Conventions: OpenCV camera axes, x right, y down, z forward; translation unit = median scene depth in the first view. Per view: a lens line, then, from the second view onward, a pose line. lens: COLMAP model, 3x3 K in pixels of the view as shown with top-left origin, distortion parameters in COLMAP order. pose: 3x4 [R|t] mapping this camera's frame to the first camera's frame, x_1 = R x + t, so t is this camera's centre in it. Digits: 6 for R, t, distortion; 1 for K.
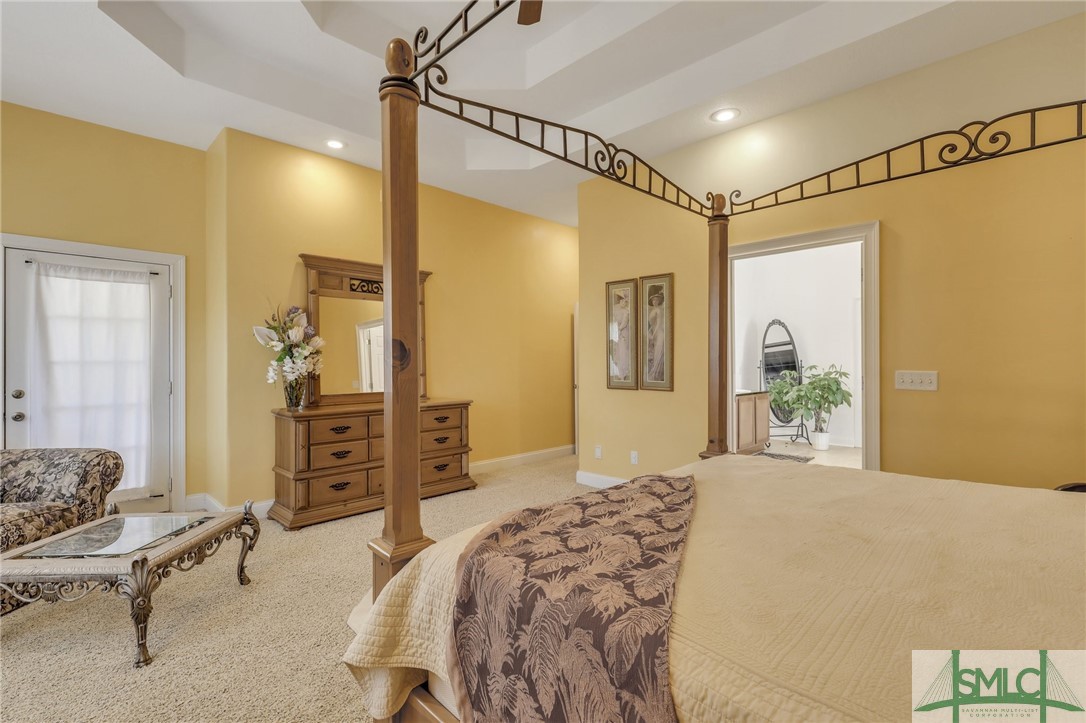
lens RADIAL K [[492.0, 0, 541.0], [0, 492.0, 360.2], [0, 0, 1]] dist [0.000095, -0.000037]
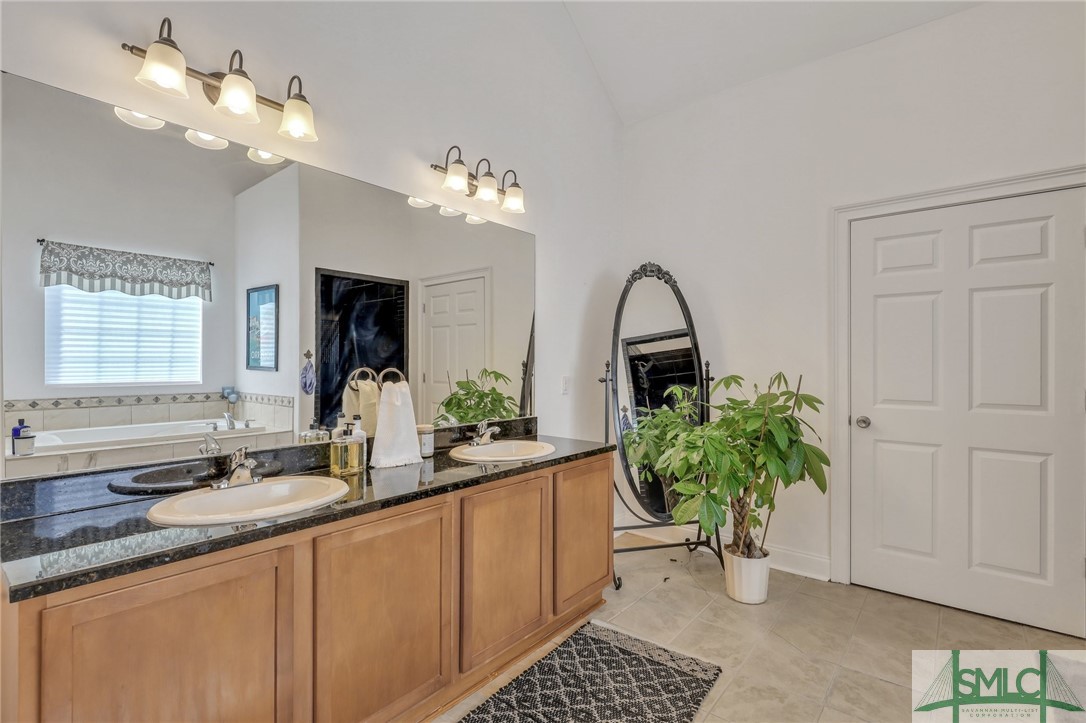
lens RADIAL K [[492.0, 0, 544.4], [0, 492.0, 361.8], [0, 0, 1]] dist [0.000095, -0.000037]
pose [[0.996150, 0.007837, 0.087310, 0.369598], [-0.008122, 0.999963, 0.002919, -0.000943], [-0.087284, -0.003617, 0.996177, 0.621747]]
